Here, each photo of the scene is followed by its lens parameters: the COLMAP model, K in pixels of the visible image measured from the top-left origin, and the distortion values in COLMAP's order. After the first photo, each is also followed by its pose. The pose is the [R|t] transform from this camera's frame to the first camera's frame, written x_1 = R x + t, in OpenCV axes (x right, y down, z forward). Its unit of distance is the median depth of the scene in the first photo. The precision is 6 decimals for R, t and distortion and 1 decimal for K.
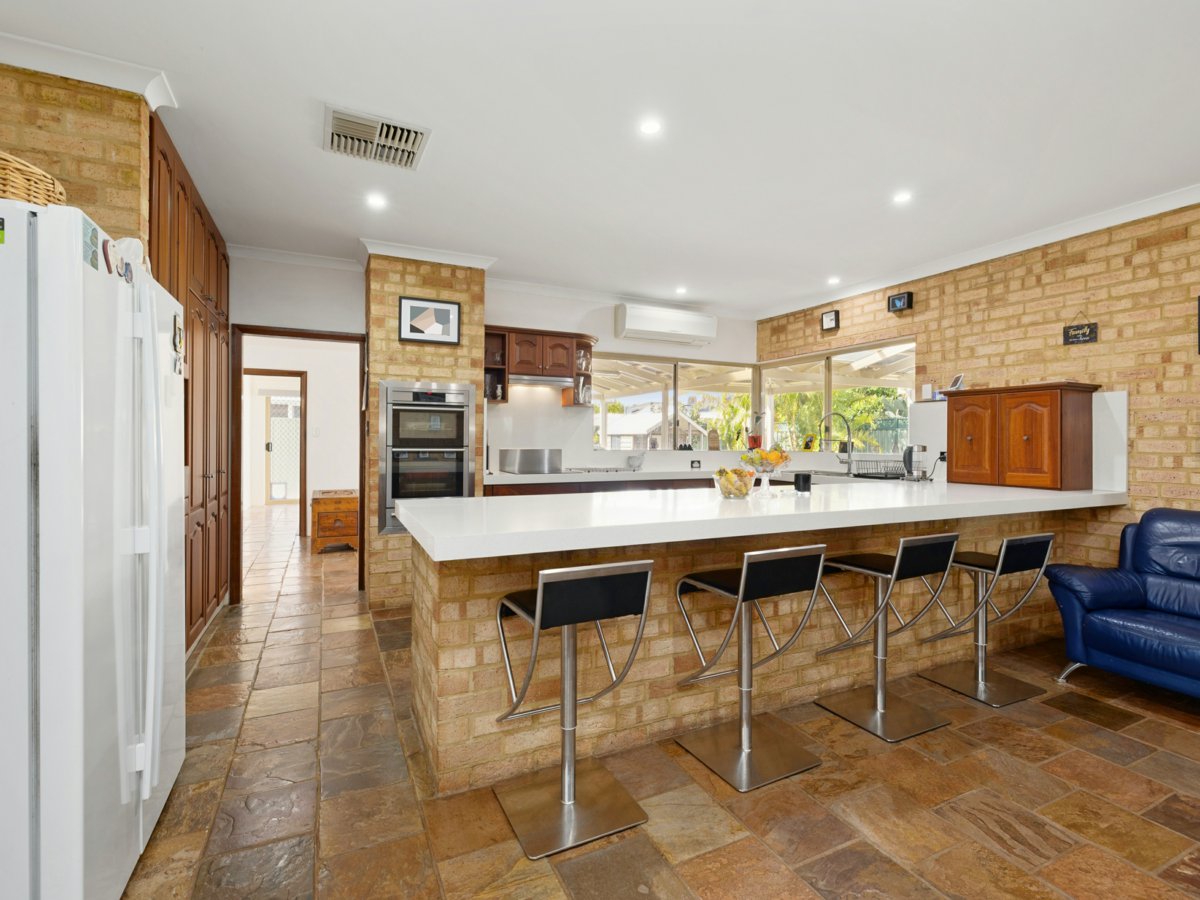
lens RADIAL K [[567.8, 0, 600.1], [0, 567.8, 441.0], [0, 0, 1]] dist [0.002935, -0.000067]
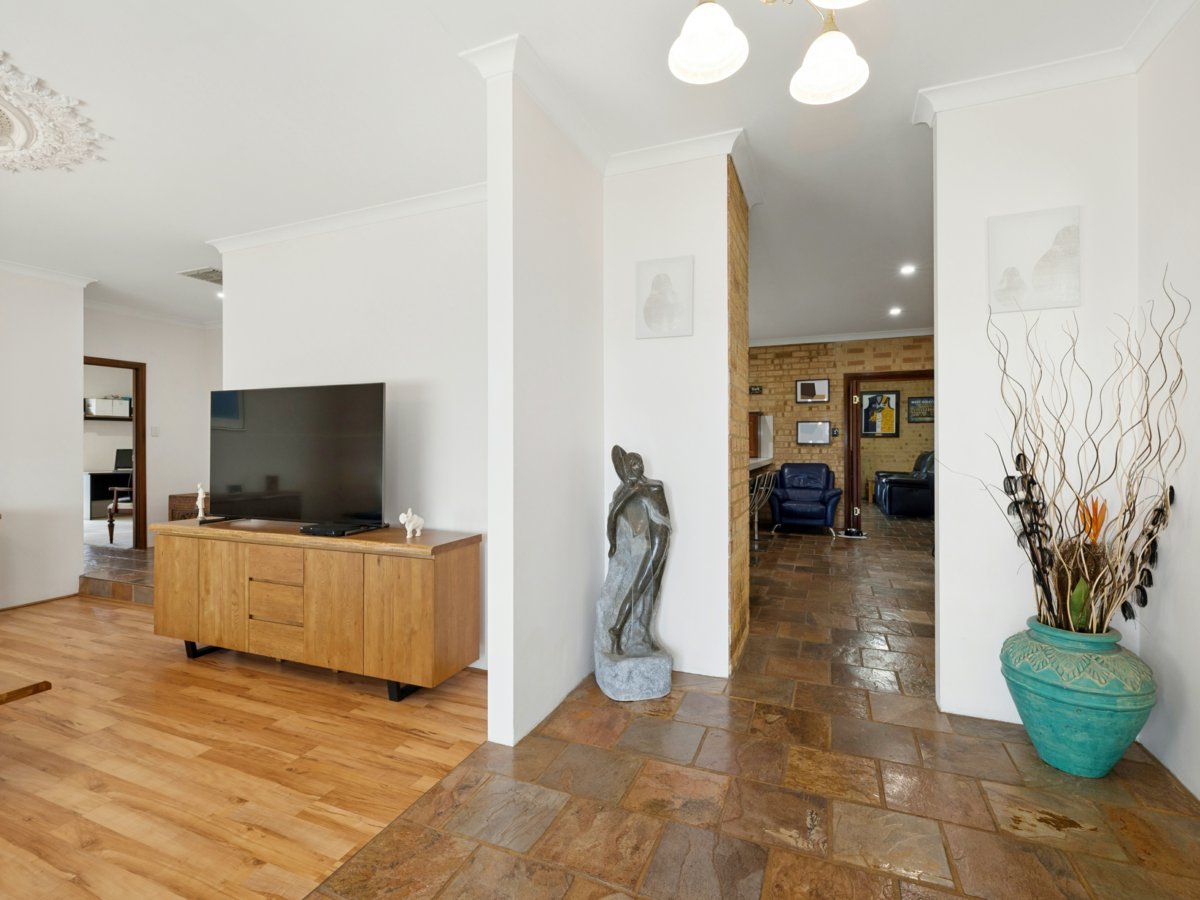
lens RADIAL K [[567.8, 0, 597.5], [0, 567.8, 447.4], [0, 0, 1]] dist [0.002935, -0.000067]
pose [[0.752757, -0.008861, 0.658239, -1.227237], [0.010494, 0.999944, 0.001459, 0.034684], [-0.658215, 0.005810, 0.752808, -0.321119]]
